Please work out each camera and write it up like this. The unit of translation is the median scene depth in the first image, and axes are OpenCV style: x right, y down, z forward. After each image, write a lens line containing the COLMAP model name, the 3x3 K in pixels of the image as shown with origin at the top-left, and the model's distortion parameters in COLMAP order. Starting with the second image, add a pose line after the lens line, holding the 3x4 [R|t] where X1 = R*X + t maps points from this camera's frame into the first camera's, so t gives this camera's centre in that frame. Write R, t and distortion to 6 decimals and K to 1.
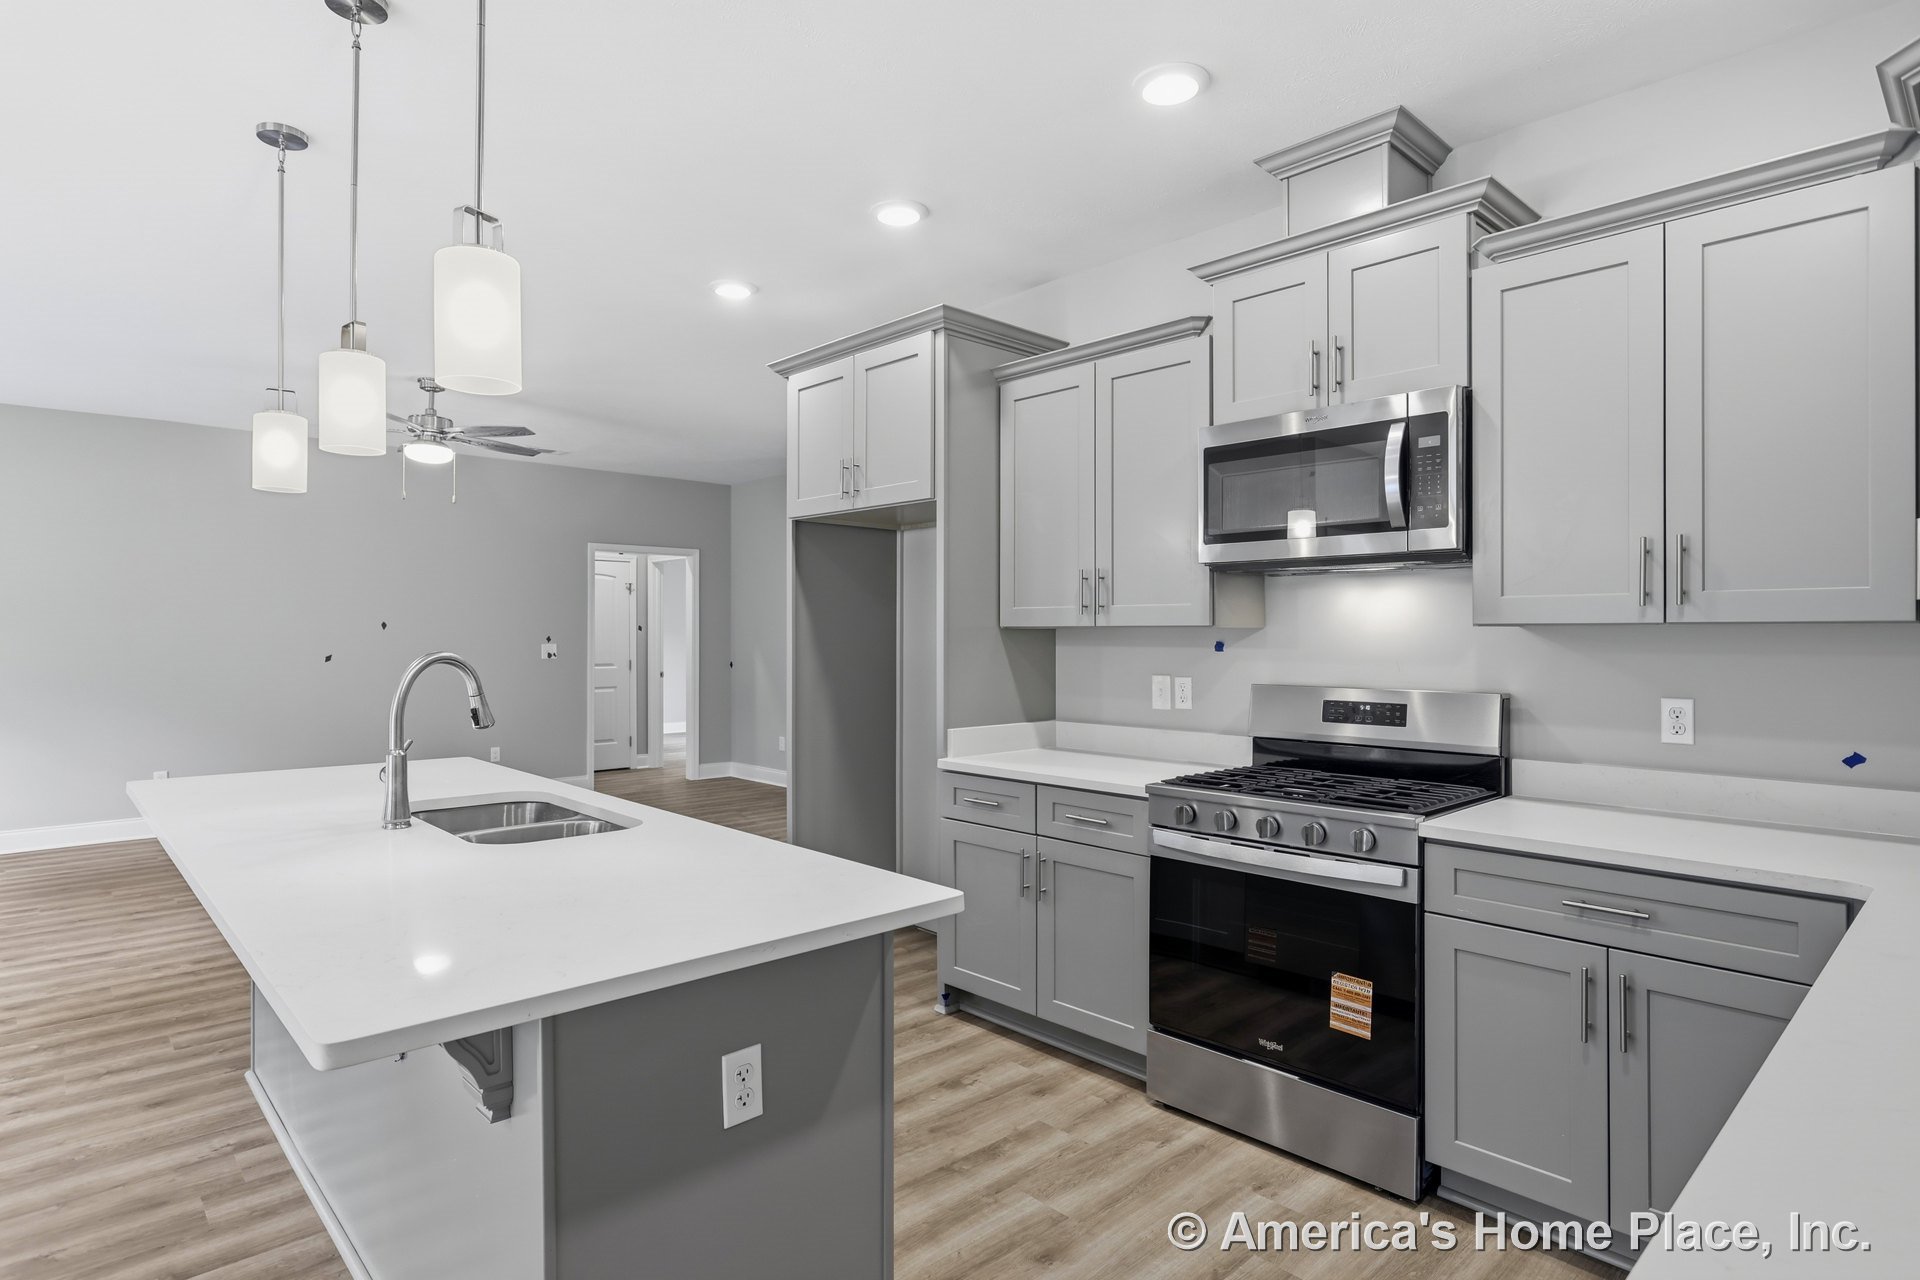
lens RADIAL K [[1001.7, 0, 964.3], [0, 1001.7, 634.2], [0, 0, 1]] dist [-0.022766, 0.005036]
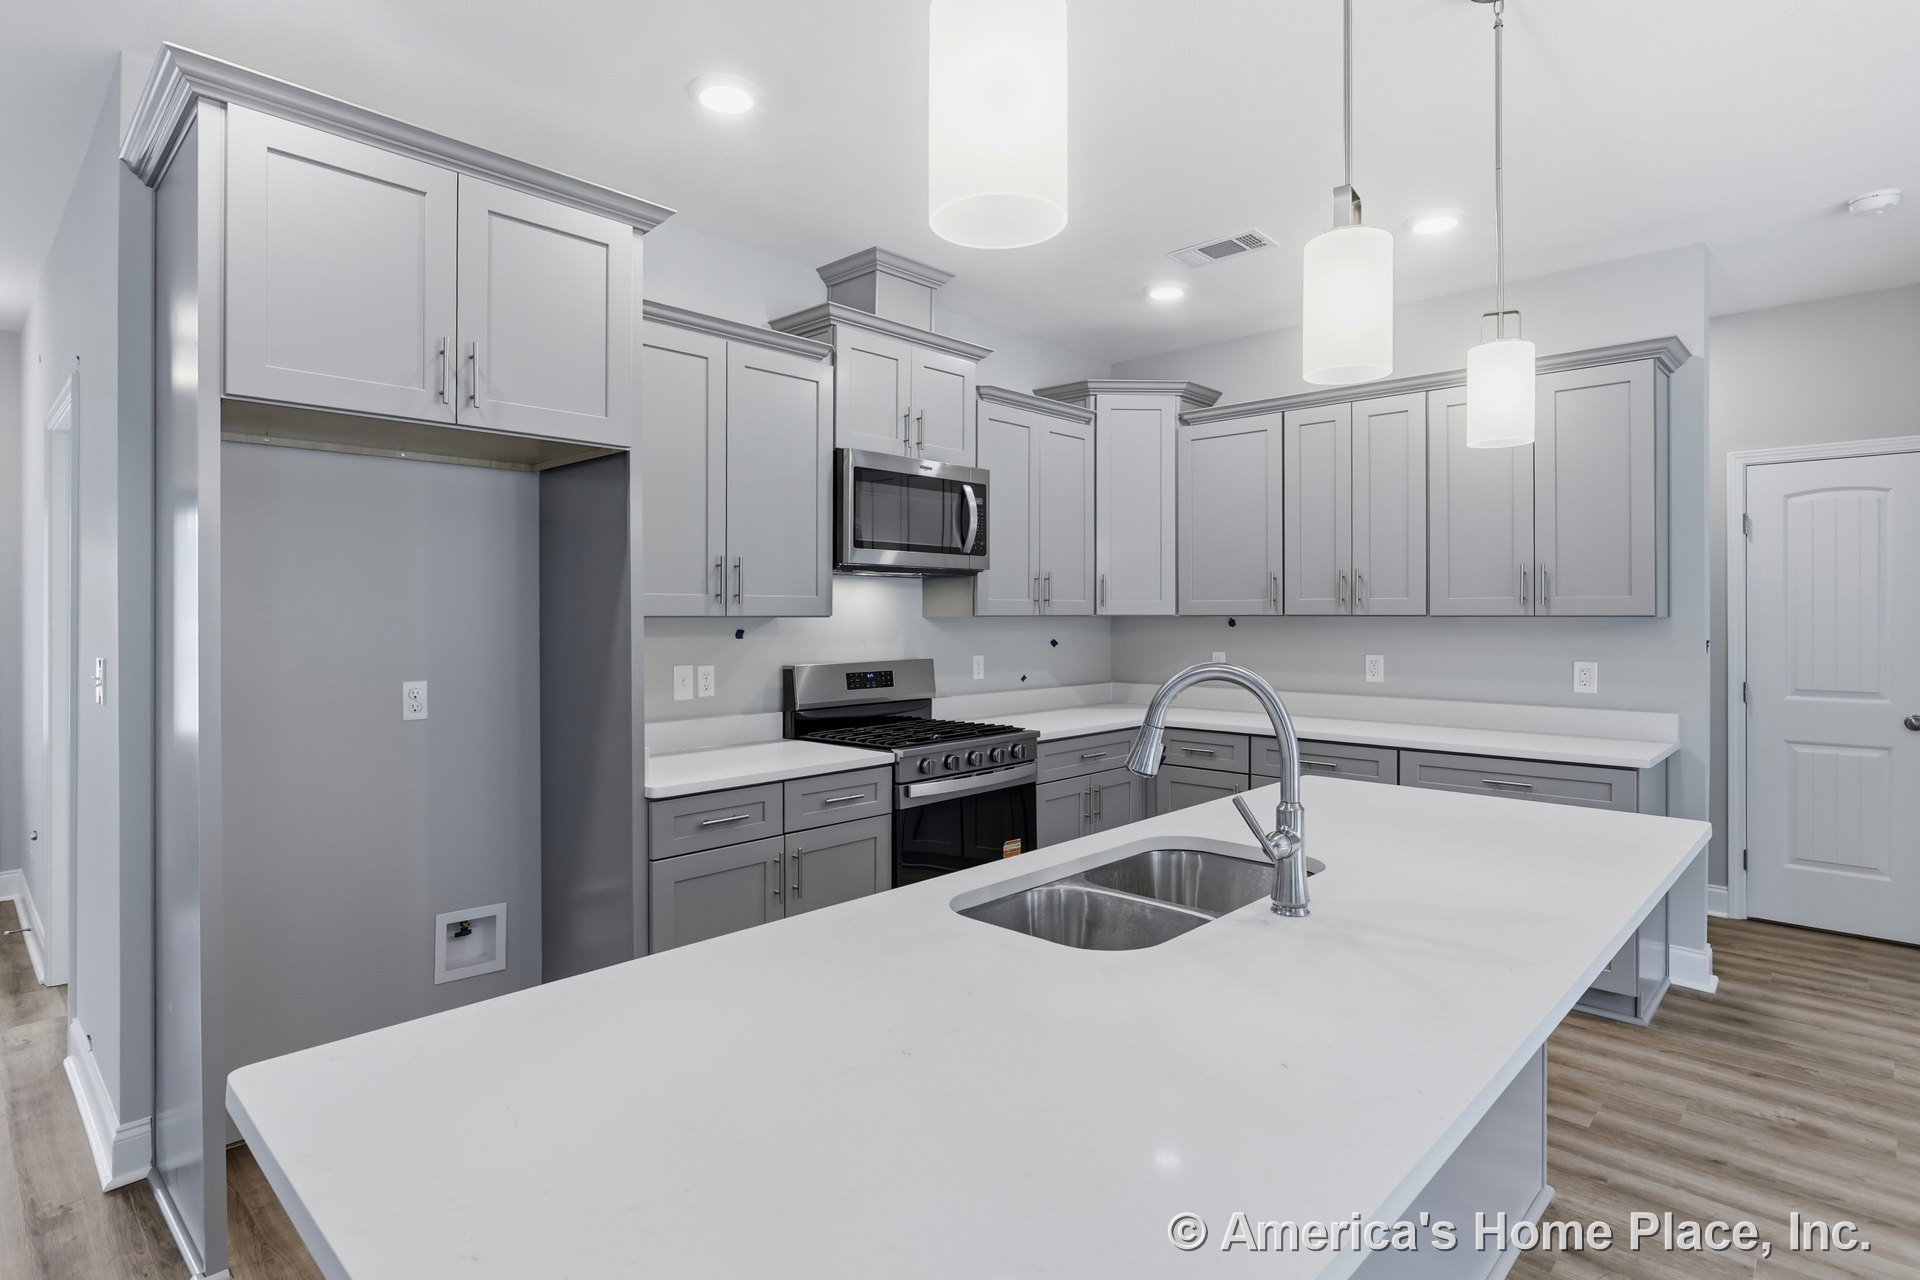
lens RADIAL K [[971.0, 0, 925.7], [0, 971.0, 615.7], [0, 0, 1]] dist [0.023442, 0.000493]
pose [[-0.030195, 0.004554, 0.999534, -0.854844], [0.007716, 0.999961, -0.004322, -0.001747], [-0.999514, 0.007582, -0.030229, 0.888925]]
